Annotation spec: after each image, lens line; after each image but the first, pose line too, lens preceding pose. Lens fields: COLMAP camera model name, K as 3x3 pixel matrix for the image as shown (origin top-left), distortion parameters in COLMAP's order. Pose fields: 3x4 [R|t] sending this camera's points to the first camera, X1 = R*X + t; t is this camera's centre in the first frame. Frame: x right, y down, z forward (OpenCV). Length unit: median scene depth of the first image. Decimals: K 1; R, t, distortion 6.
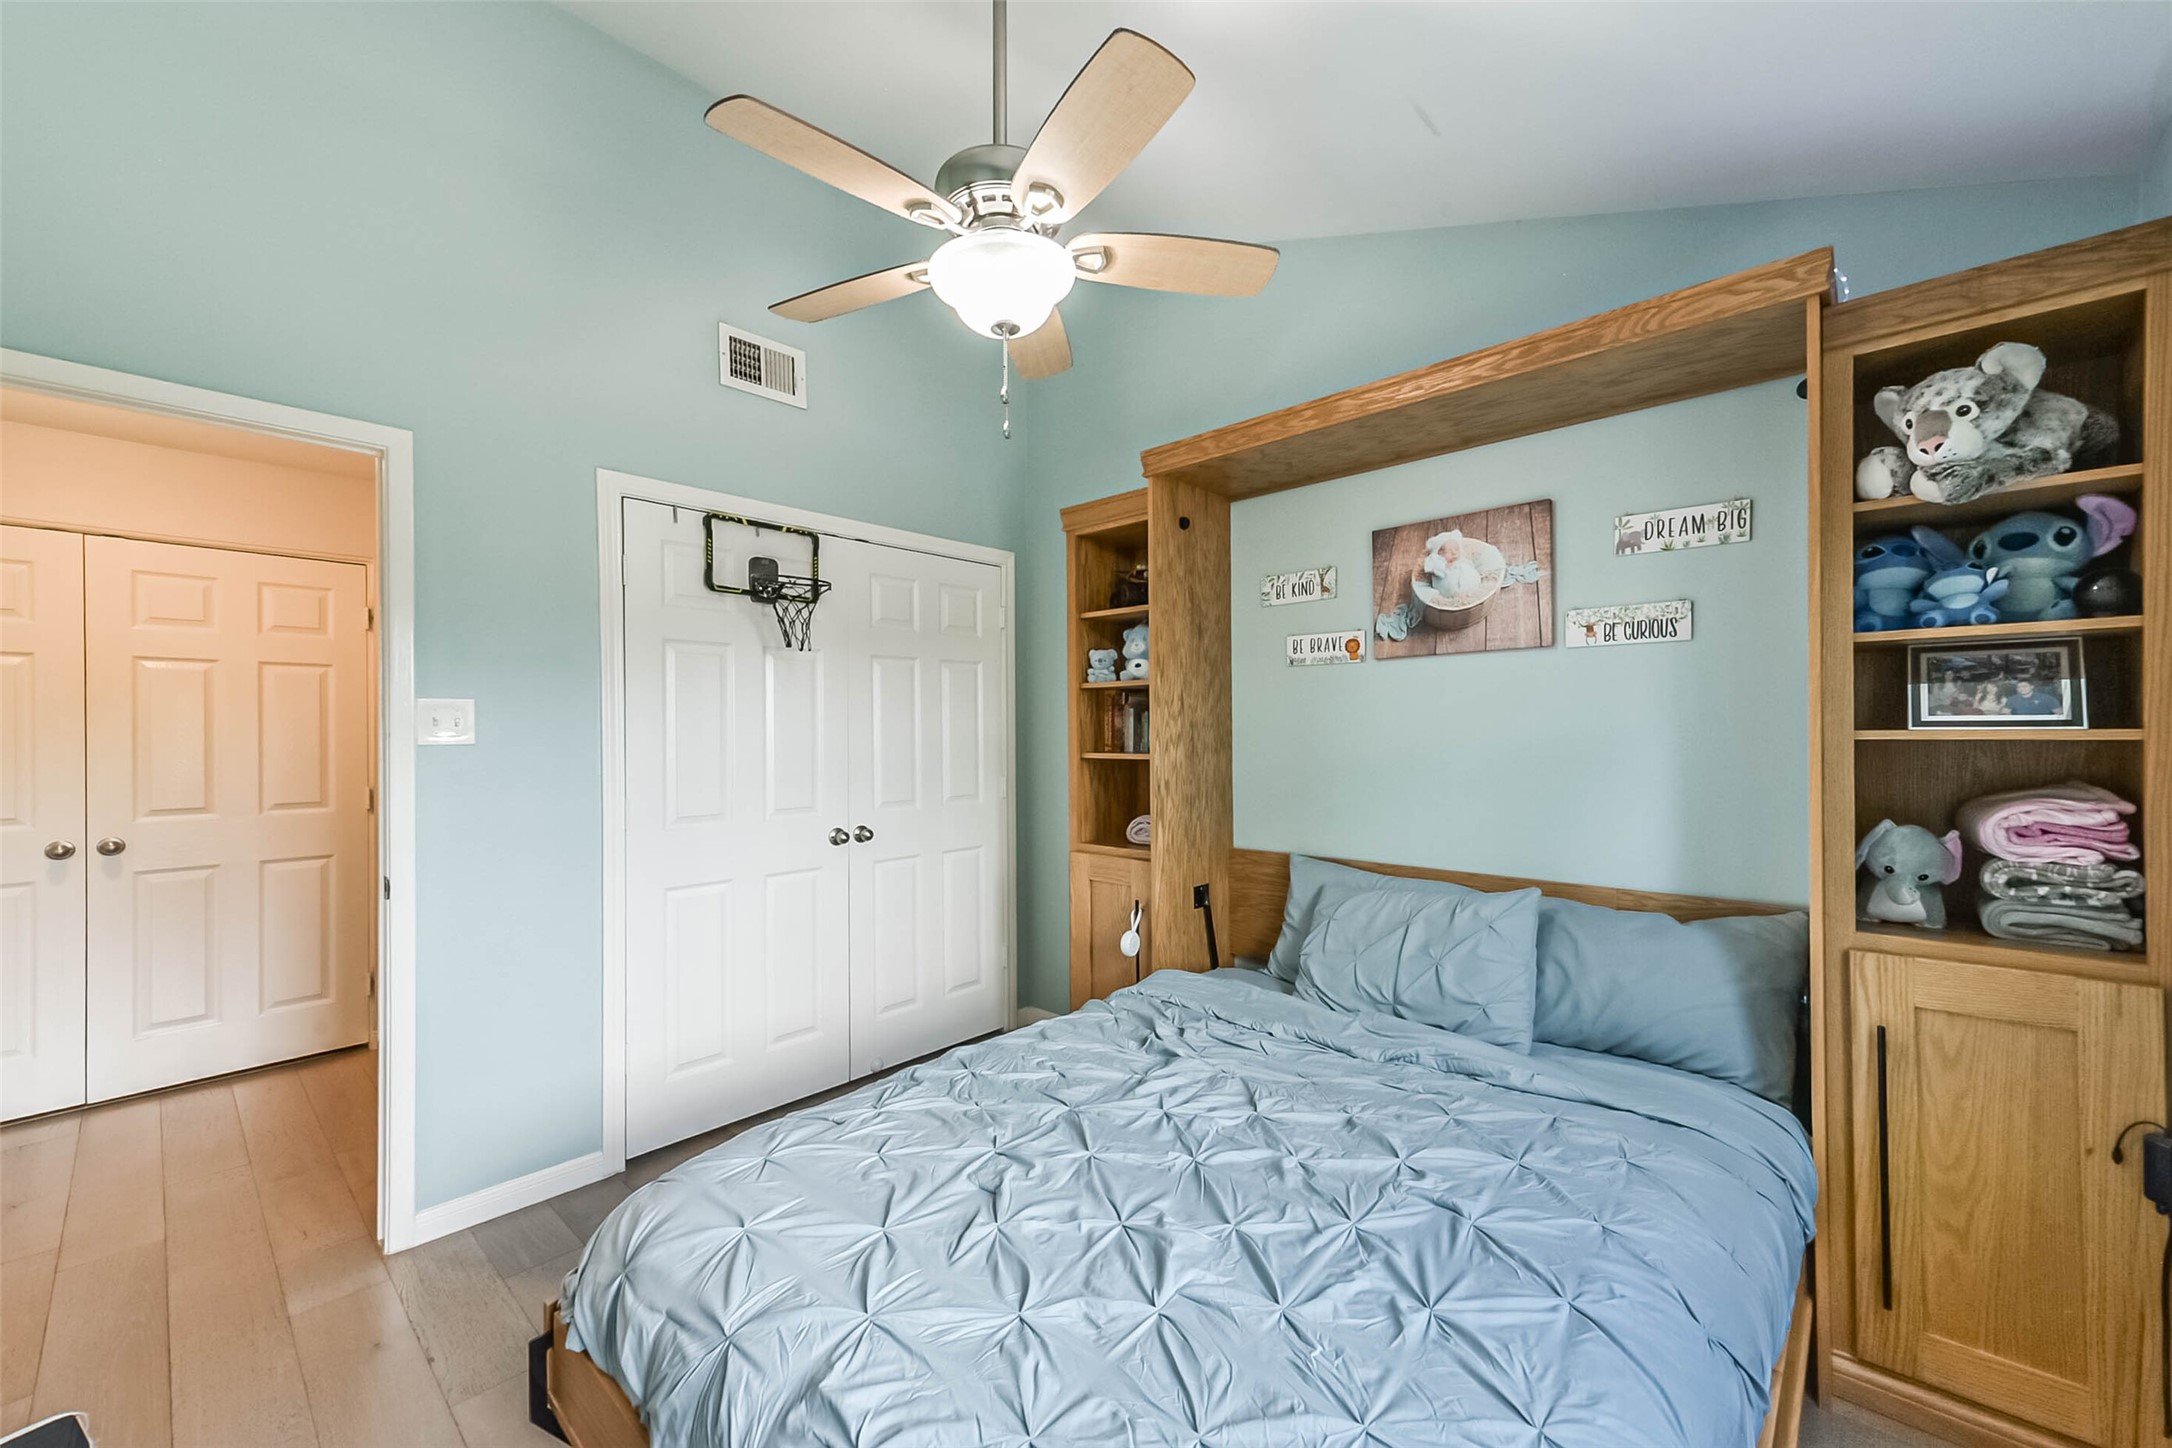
lens RADIAL K [[843.0, 0, 1095.3], [0, 843.0, 730.1], [0, 0, 1]] dist [0.008683, -0.000654]
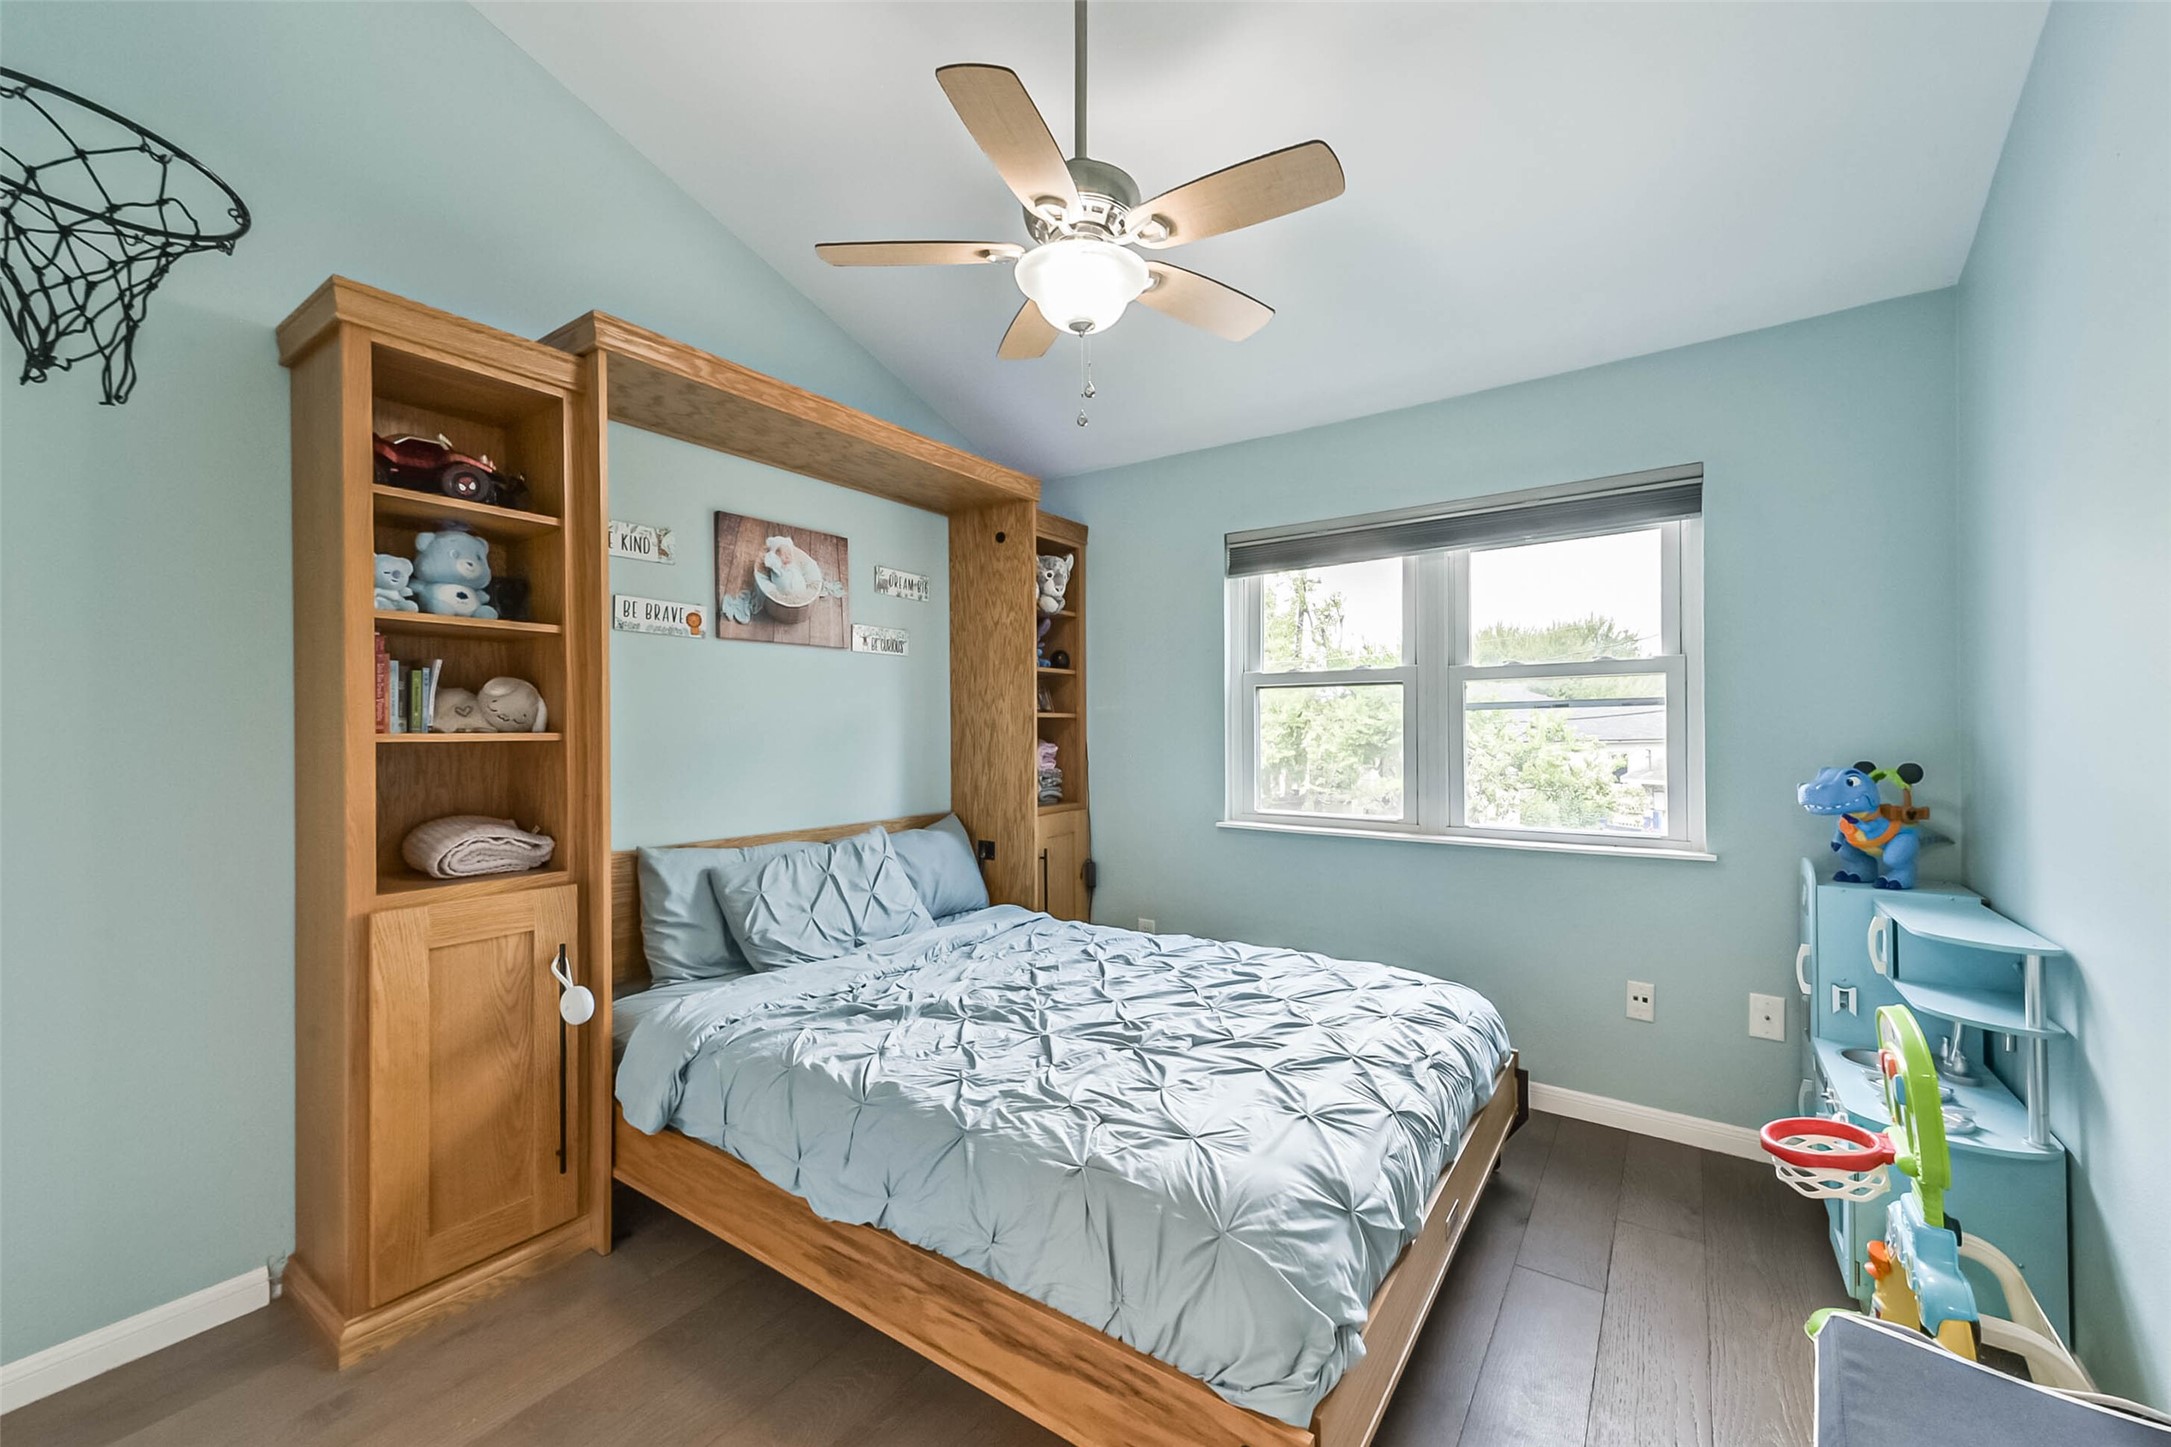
lens RADIAL K [[850.6, 0, 1088.2], [0, 850.6, 727.7], [0, 0, 1]] dist [0.014312, -0.000218]
pose [[-0.131458, 0.010021, 0.991271, -0.780681], [0.004160, 0.999946, -0.009557, 0.037425], [-0.991313, 0.002867, -0.131492, 0.737940]]
